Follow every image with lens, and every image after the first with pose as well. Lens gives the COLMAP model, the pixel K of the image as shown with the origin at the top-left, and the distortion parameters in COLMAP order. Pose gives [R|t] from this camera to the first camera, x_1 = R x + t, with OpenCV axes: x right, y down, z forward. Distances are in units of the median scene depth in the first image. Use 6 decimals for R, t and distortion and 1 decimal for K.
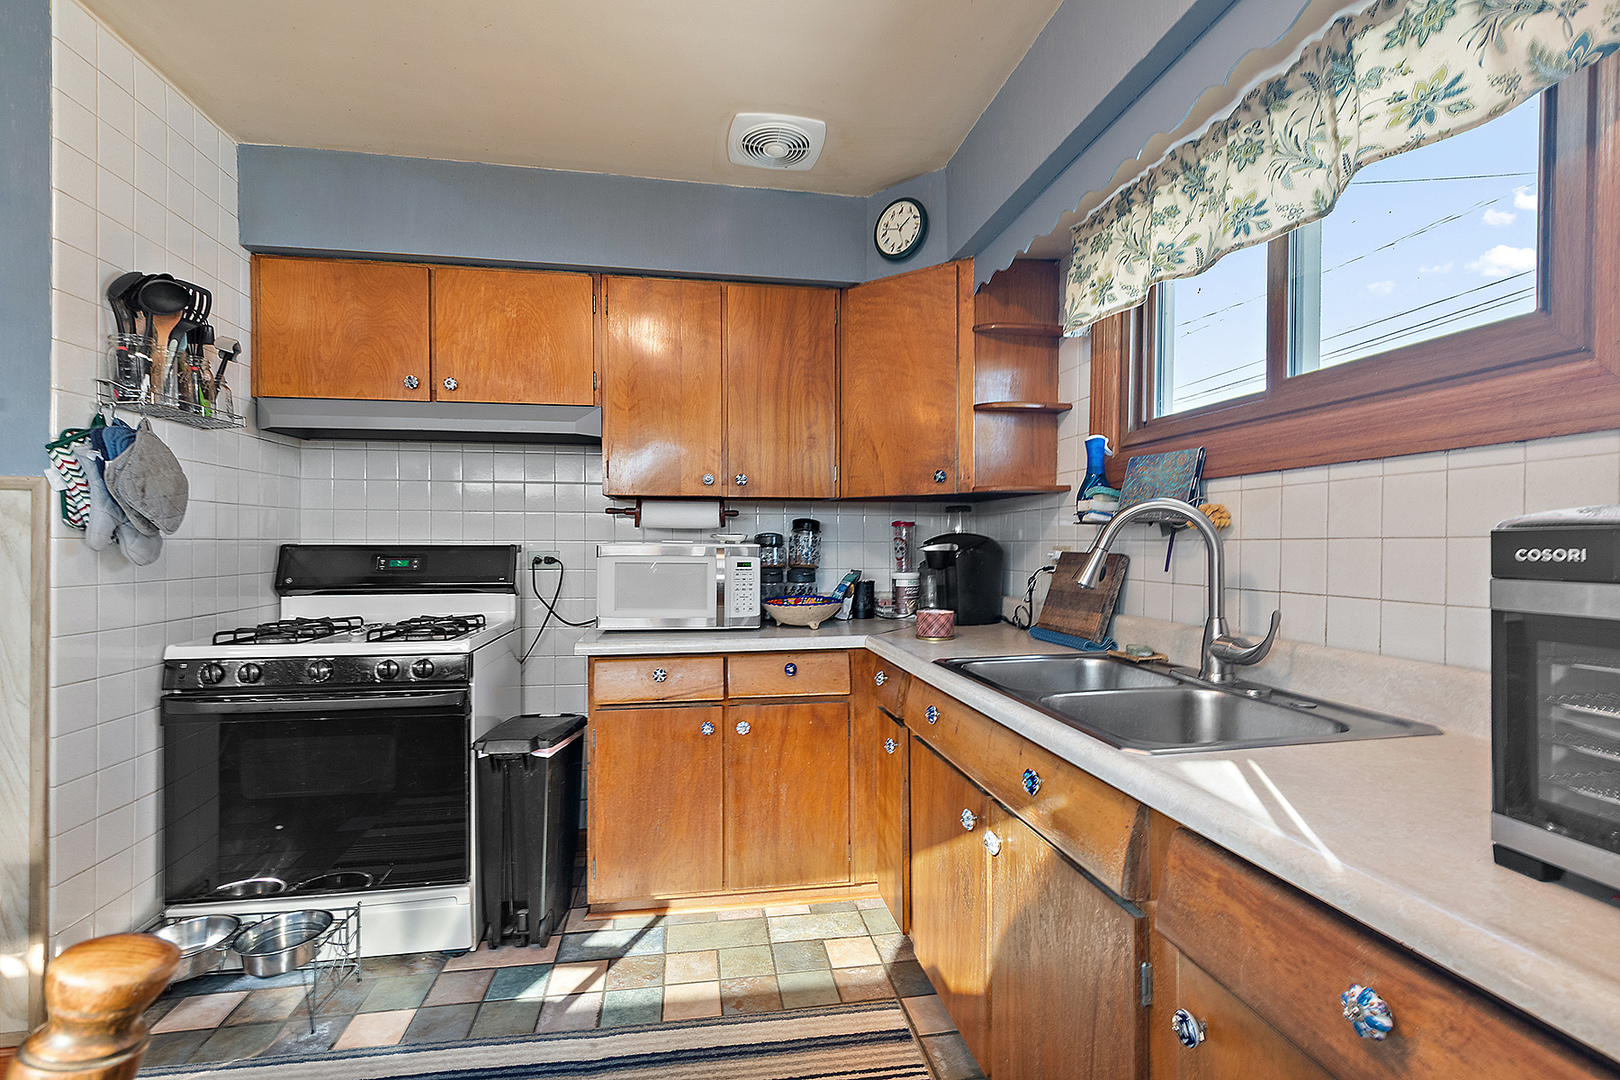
lens RADIAL K [[719.7, 0, 804.8], [0, 719.7, 544.9], [0, 0, 1]] dist [-0.000158, -0.001546]
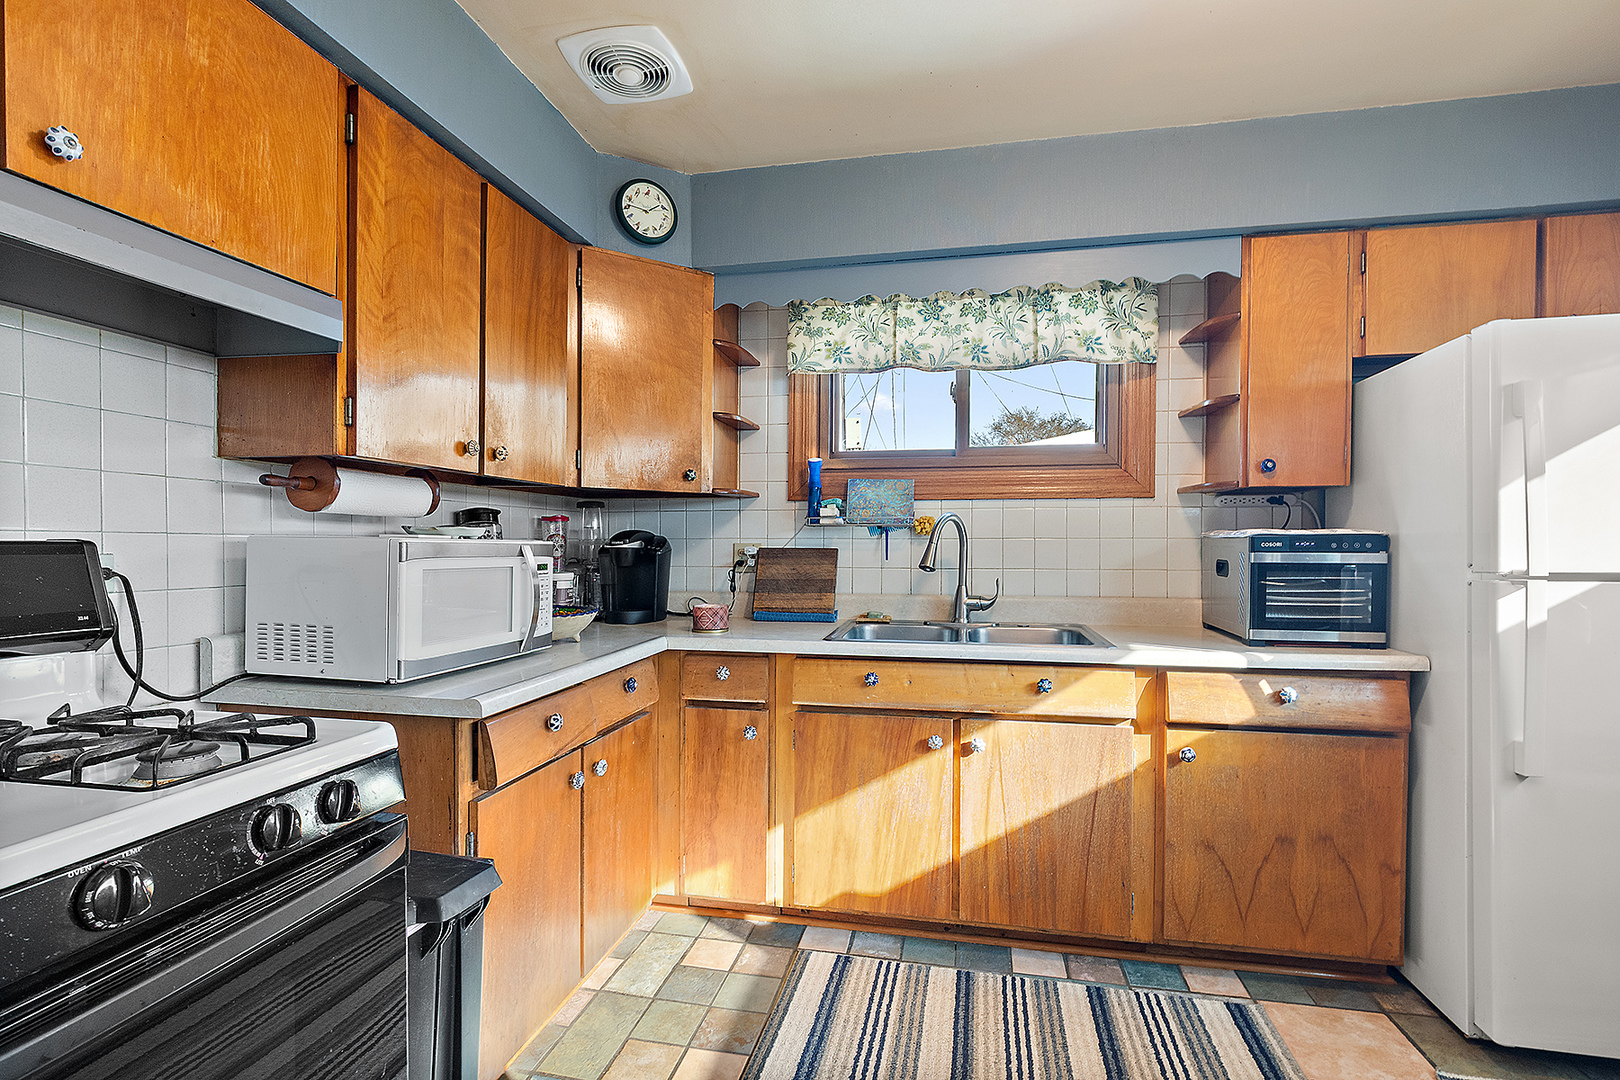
lens RADIAL K [[742.7, 0, 815.5], [0, 742.7, 551.8], [0, 0, 1]] dist [0.000814, -0.000322]
pose [[0.354408, -0.010709, 0.935030, -0.862036], [0.000291, 0.999936, 0.011343, 0.002514], [-0.935091, -0.003748, 0.354388, 0.527912]]
